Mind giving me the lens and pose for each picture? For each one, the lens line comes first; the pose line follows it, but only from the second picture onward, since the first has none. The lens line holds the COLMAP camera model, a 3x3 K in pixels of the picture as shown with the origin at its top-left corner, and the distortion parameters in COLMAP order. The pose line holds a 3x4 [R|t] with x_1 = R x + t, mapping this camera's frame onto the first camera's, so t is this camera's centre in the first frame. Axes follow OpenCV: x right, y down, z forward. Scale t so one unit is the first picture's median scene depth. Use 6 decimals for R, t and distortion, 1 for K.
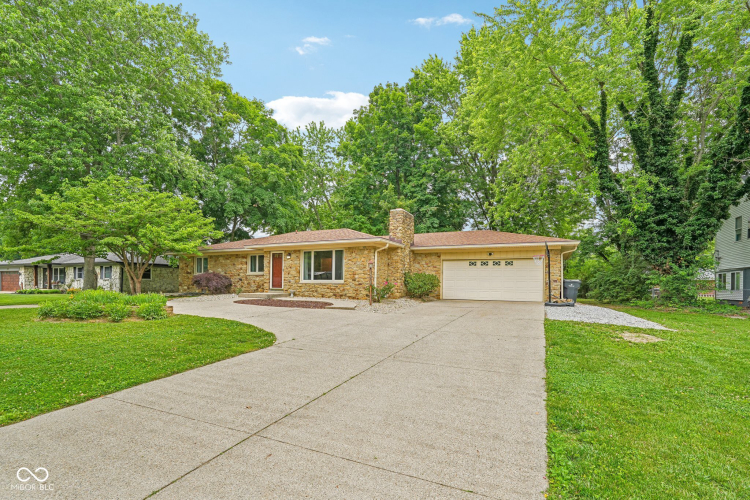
lens RADIAL K [[344.0, 0, 373.3], [0, 344.0, 279.7], [0, 0, 1]] dist [-0.001608, -0.000145]
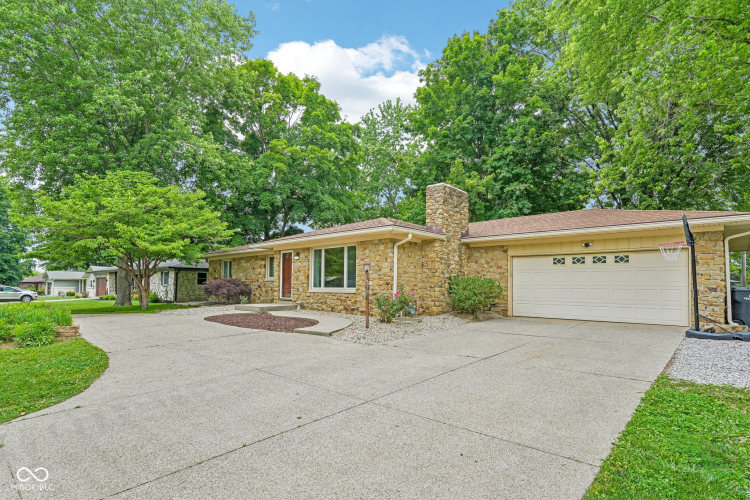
lens RADIAL K [[387.3, 0, 377.0], [0, 387.3, 269.4], [0, 0, 1]] dist [0.002528, 0.000231]
pose [[0.960912, -0.014856, -0.276456, 0.158507], [0.005200, 0.999352, -0.035630, -0.007748], [0.276806, 0.032799, 0.960366, 0.218778]]
